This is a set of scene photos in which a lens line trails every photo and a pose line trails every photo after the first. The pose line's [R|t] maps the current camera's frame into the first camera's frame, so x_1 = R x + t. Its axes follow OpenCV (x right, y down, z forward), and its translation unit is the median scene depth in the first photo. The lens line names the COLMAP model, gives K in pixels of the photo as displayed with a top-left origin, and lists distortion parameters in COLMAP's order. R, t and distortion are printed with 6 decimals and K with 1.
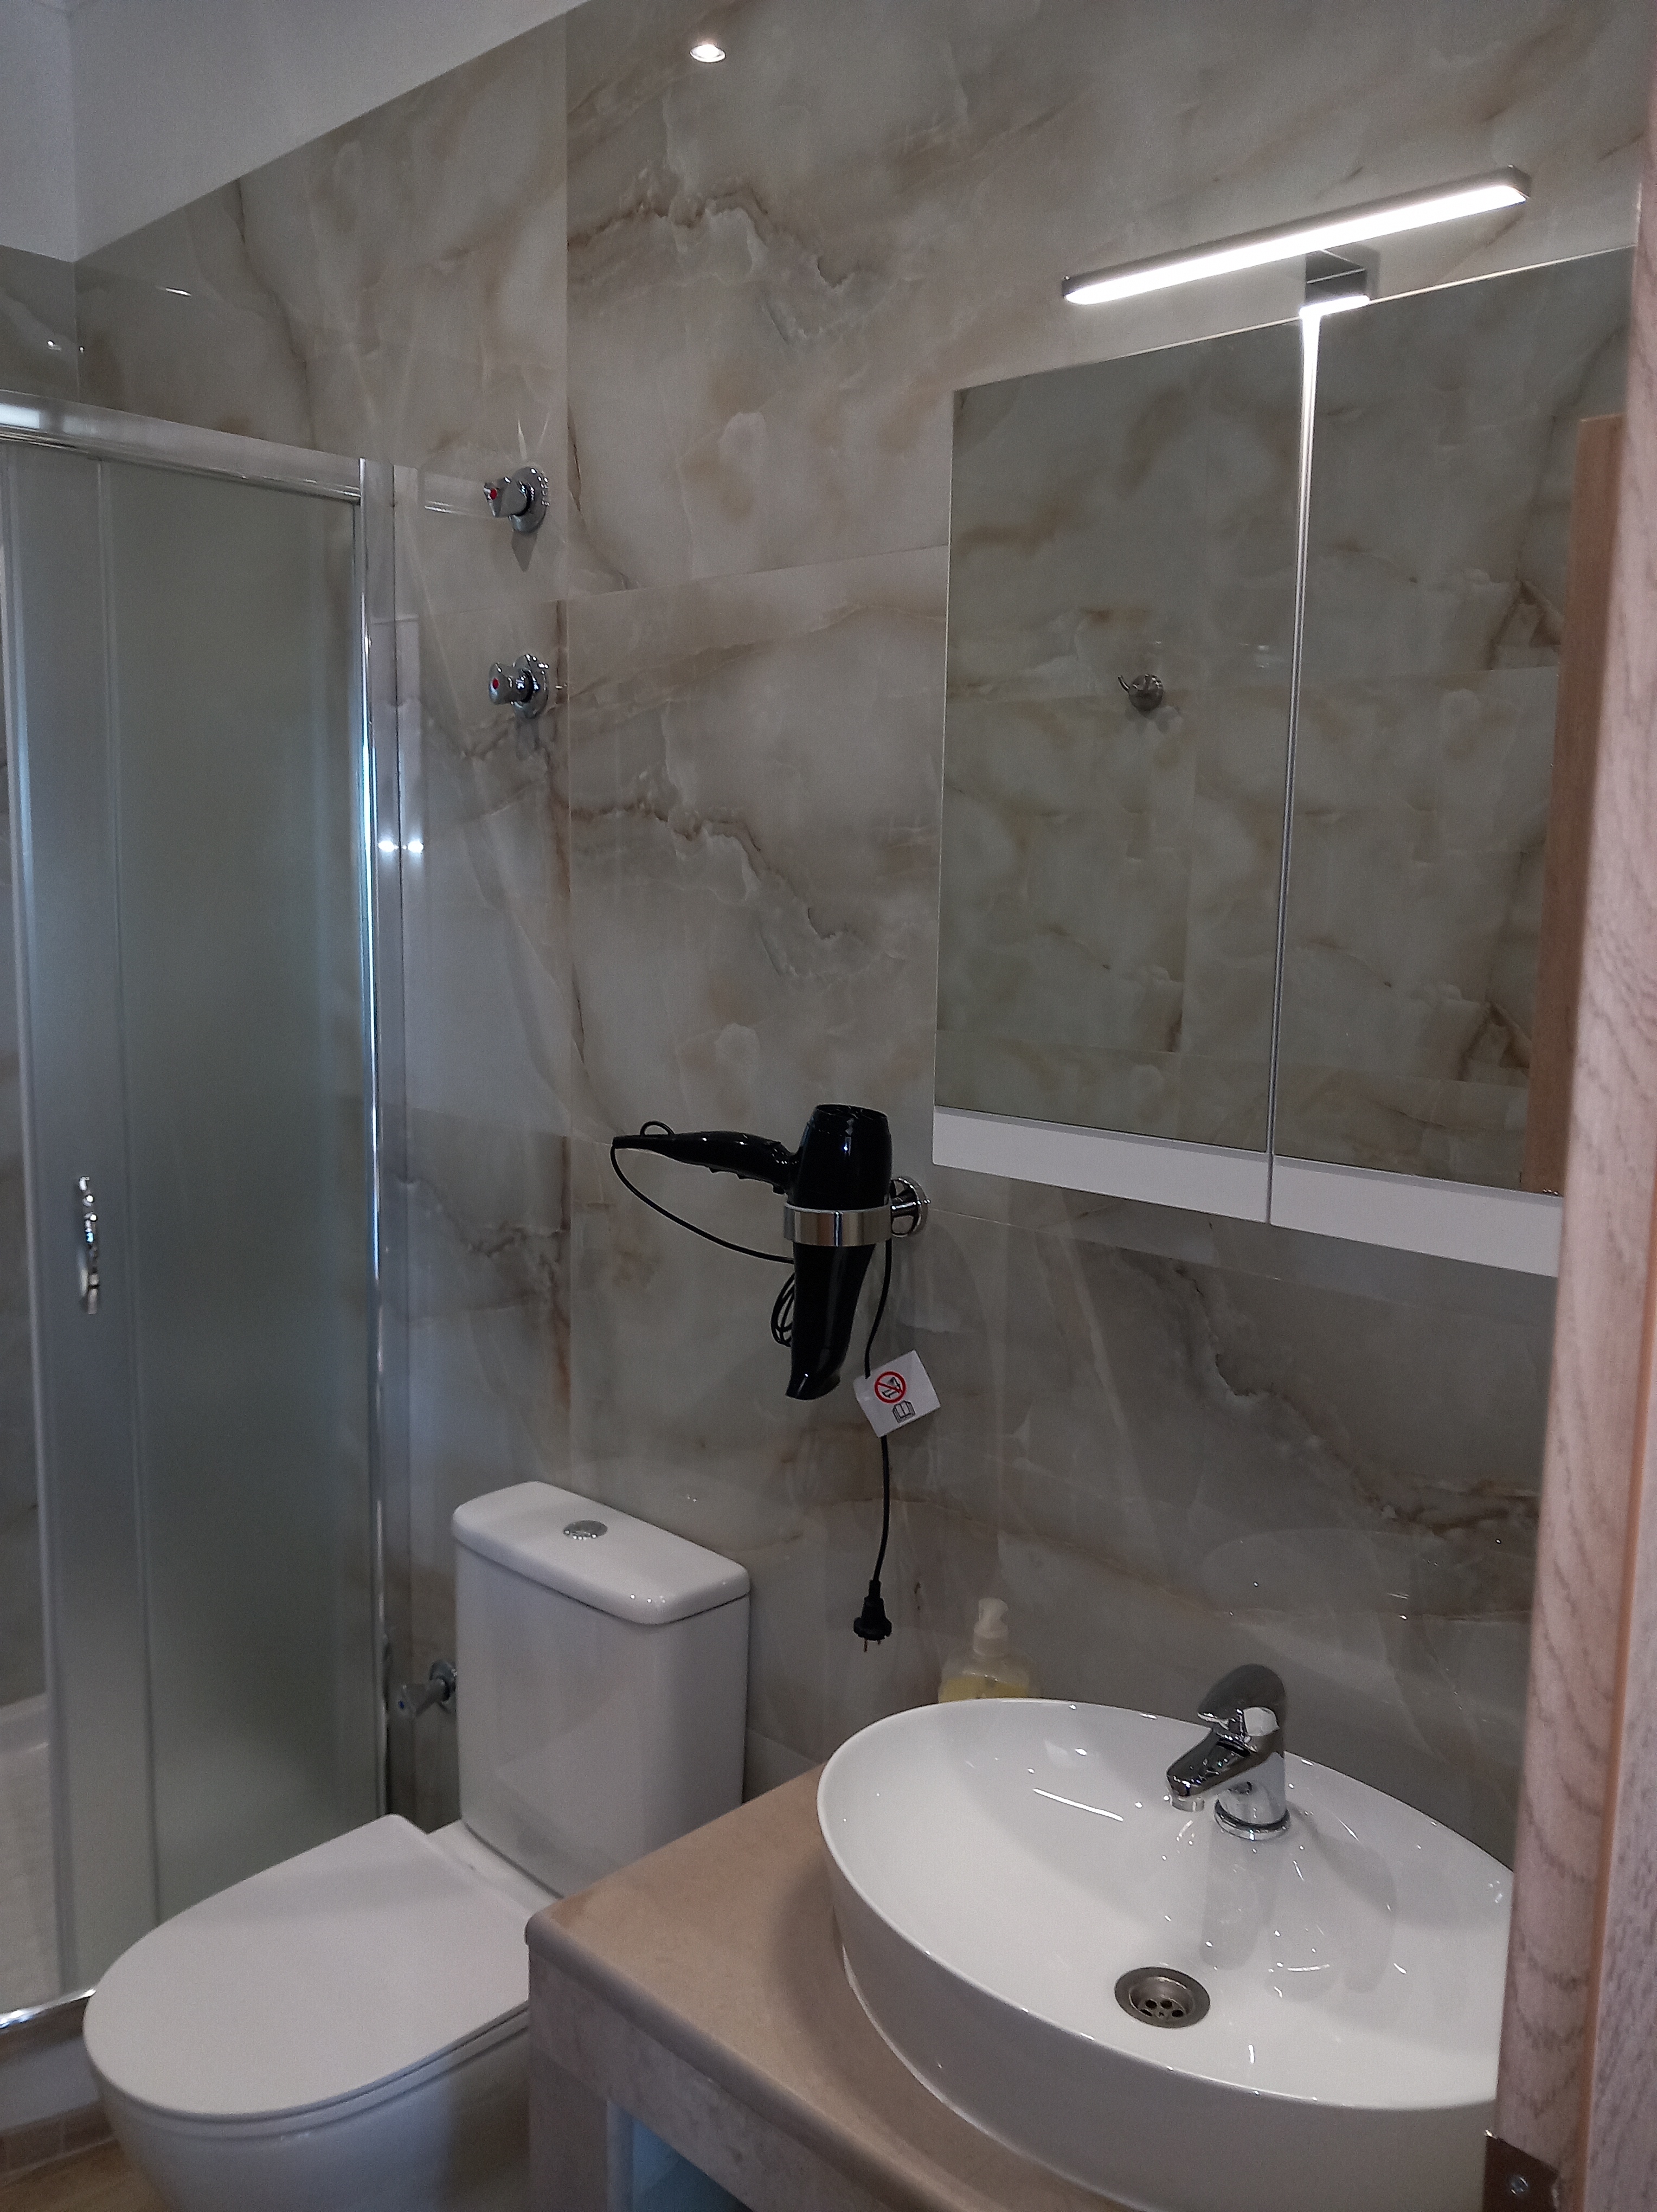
lens RADIAL K [[1733.3, 0, 837.1], [0, 1733.3, 1117.6], [0, 0, 1]] dist [0.062672, -0.093749]
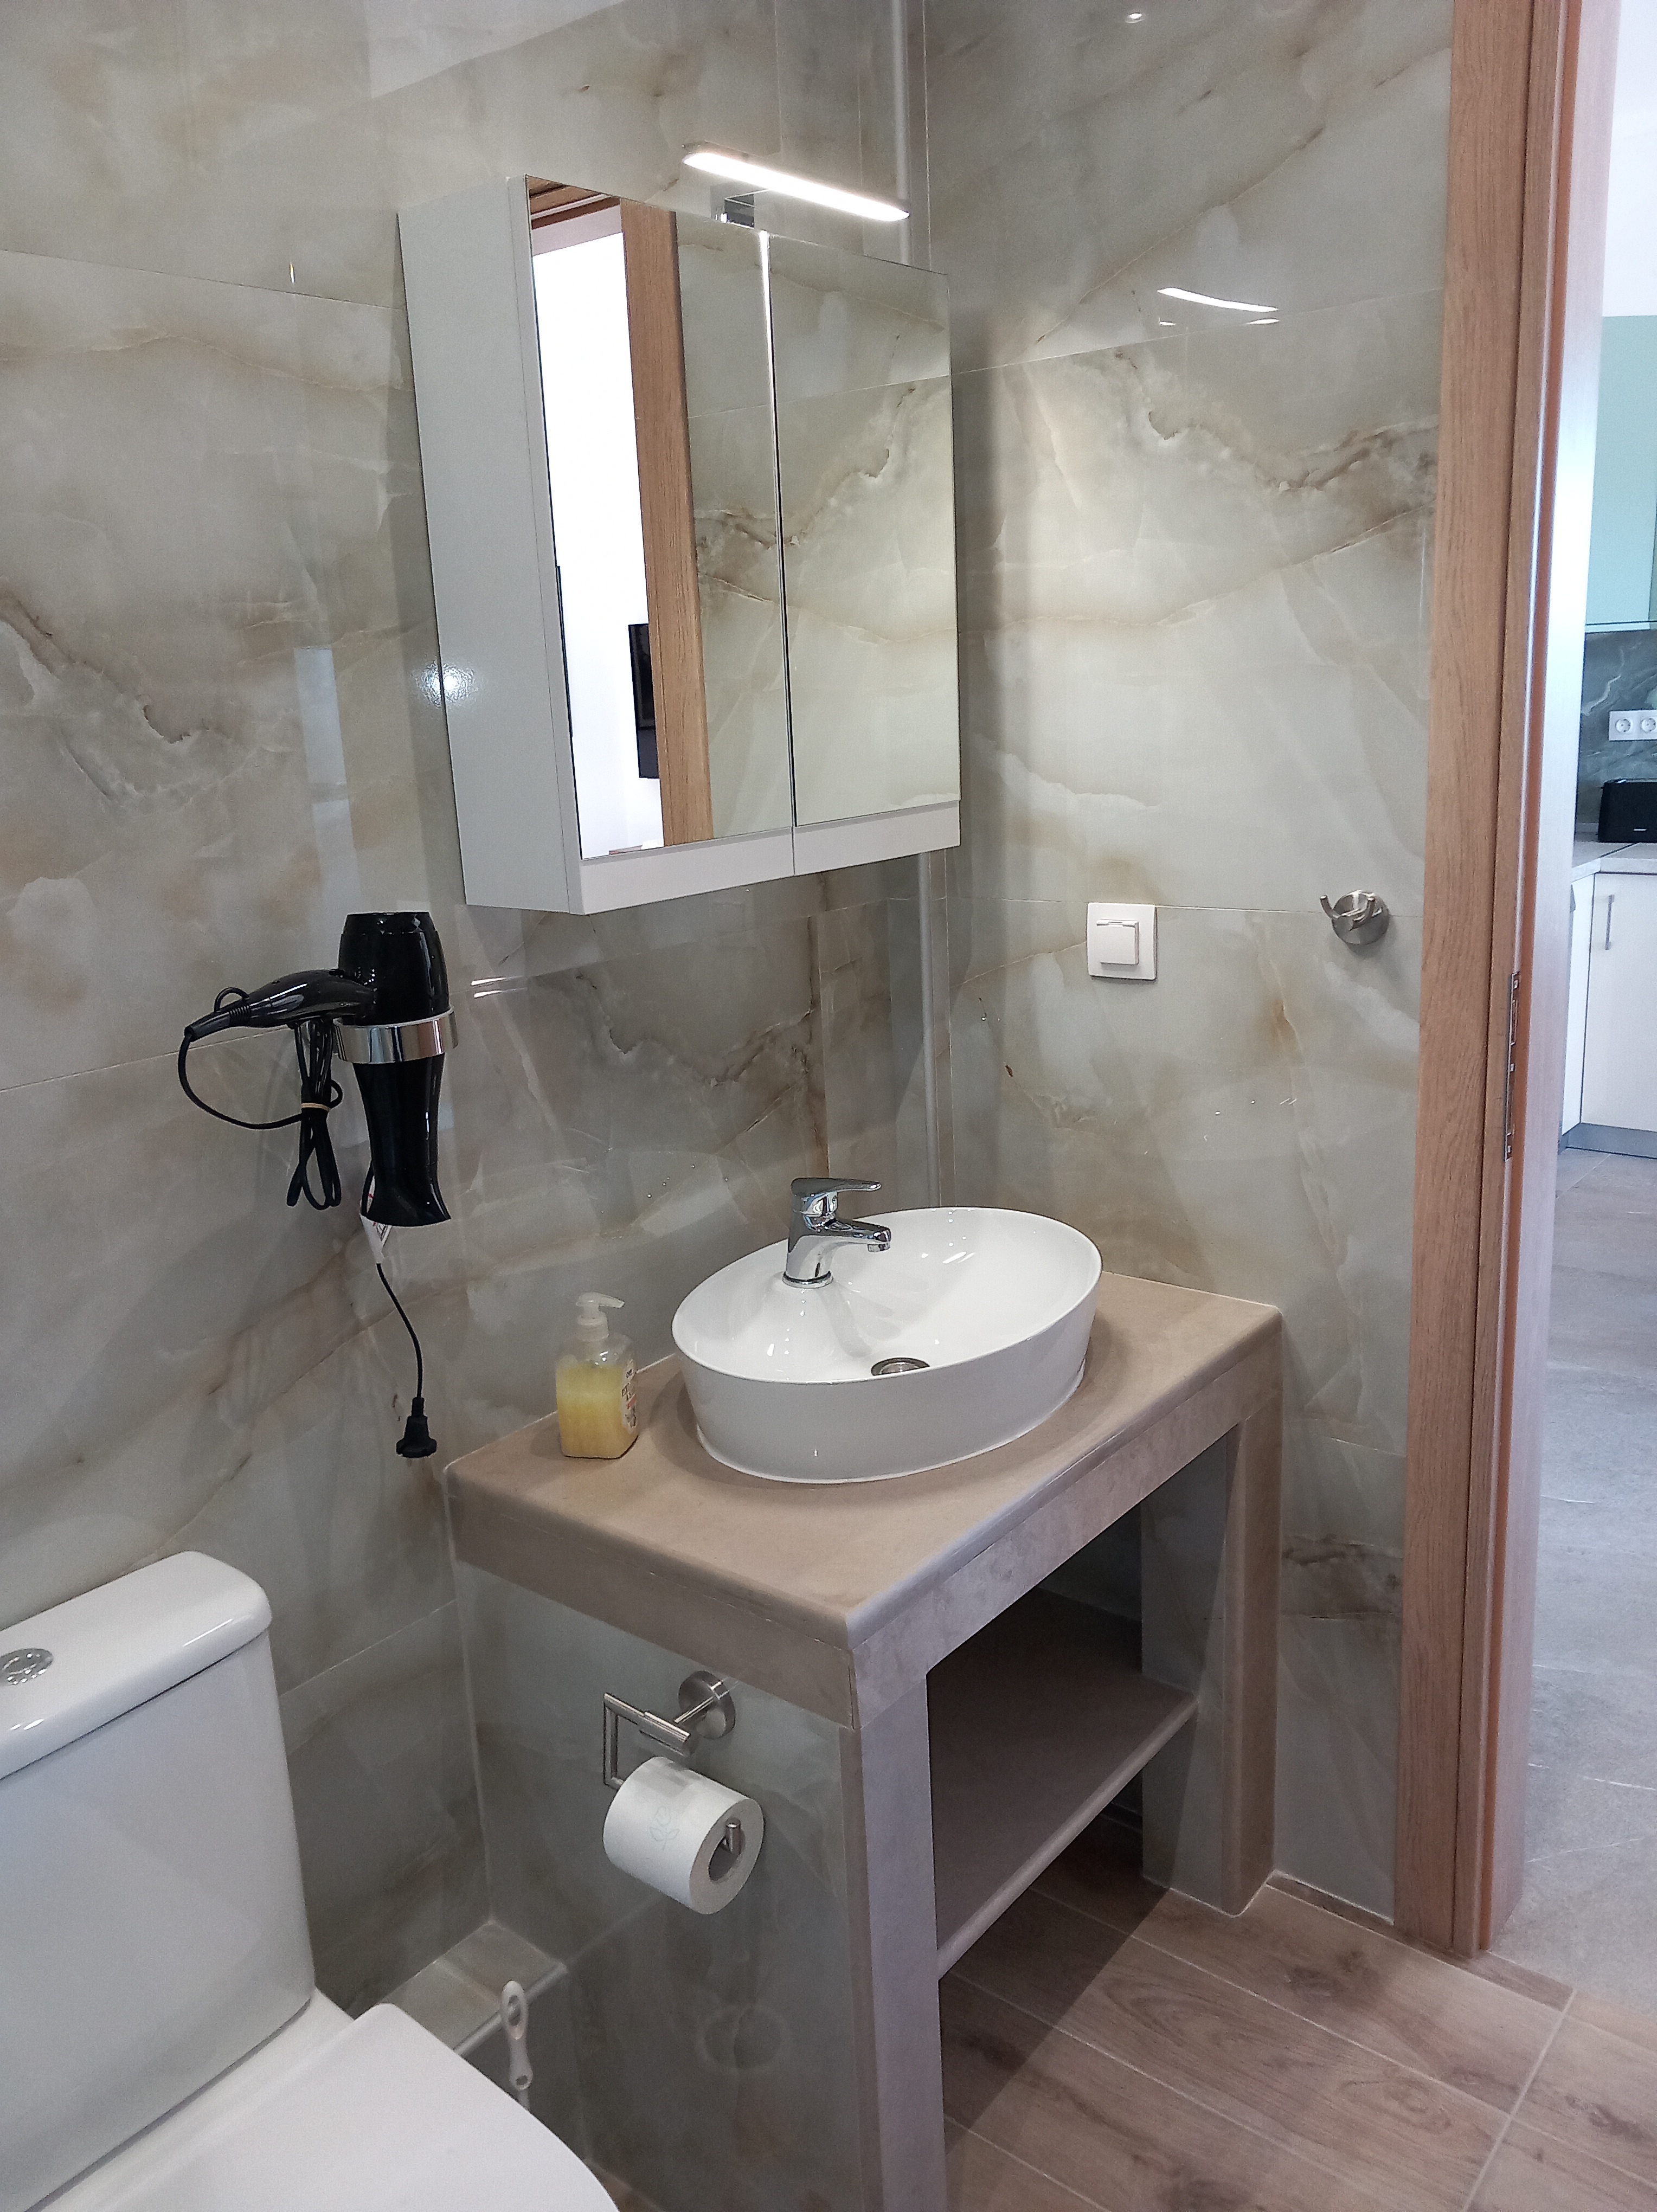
lens RADIAL K [[1733.3, 0, 819.7], [0, 1733.3, 1101.1], [0, 0, 1]] dist [0.062672, -0.093749]
pose [[-0.082737, -0.254488, 0.963530, -0.914603], [0.196064, 0.943792, 0.266111, -0.108087], [-0.977094, 0.210931, -0.028191, 0.796162]]
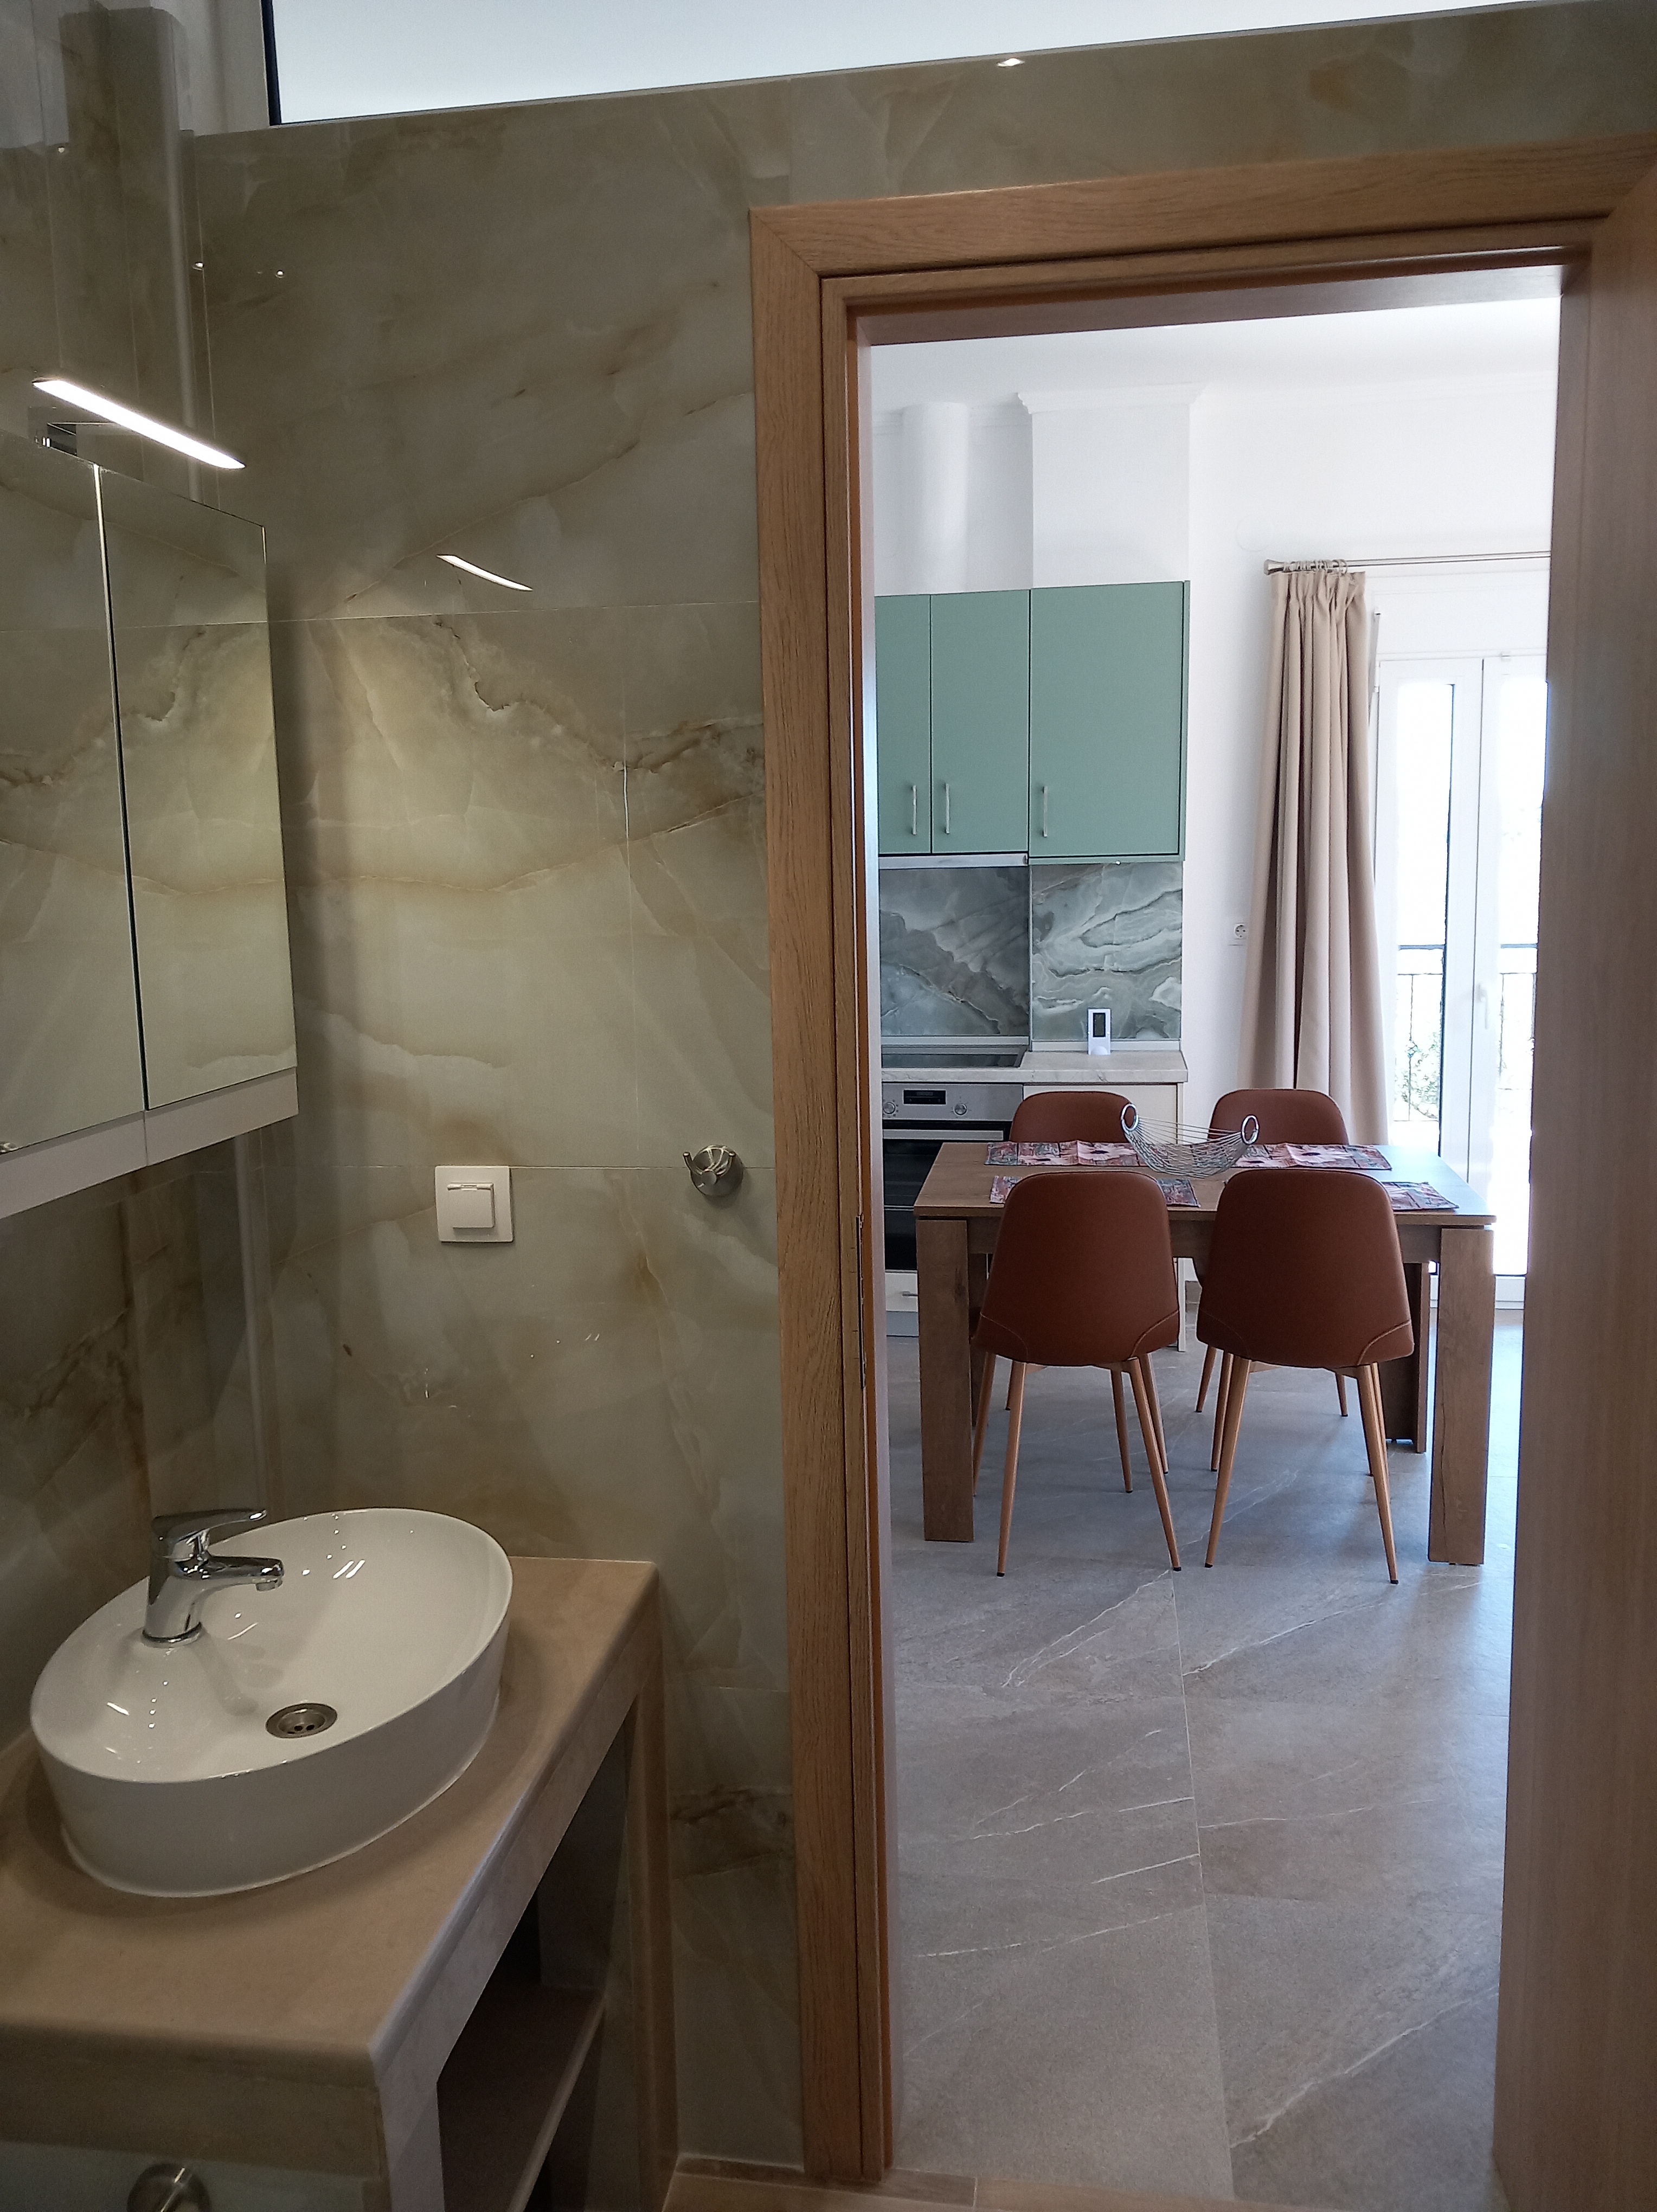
lens RADIAL K [[1733.3, 0, 818.7], [0, 1733.3, 1101.2], [0, 0, 1]] dist [0.062672, -0.093749]
pose [[-0.572997, -0.128444, 0.809430, -0.807248], [0.132665, 0.960080, 0.246264, -0.174047], [-0.808749, 0.248492, -0.533083, 0.950580]]
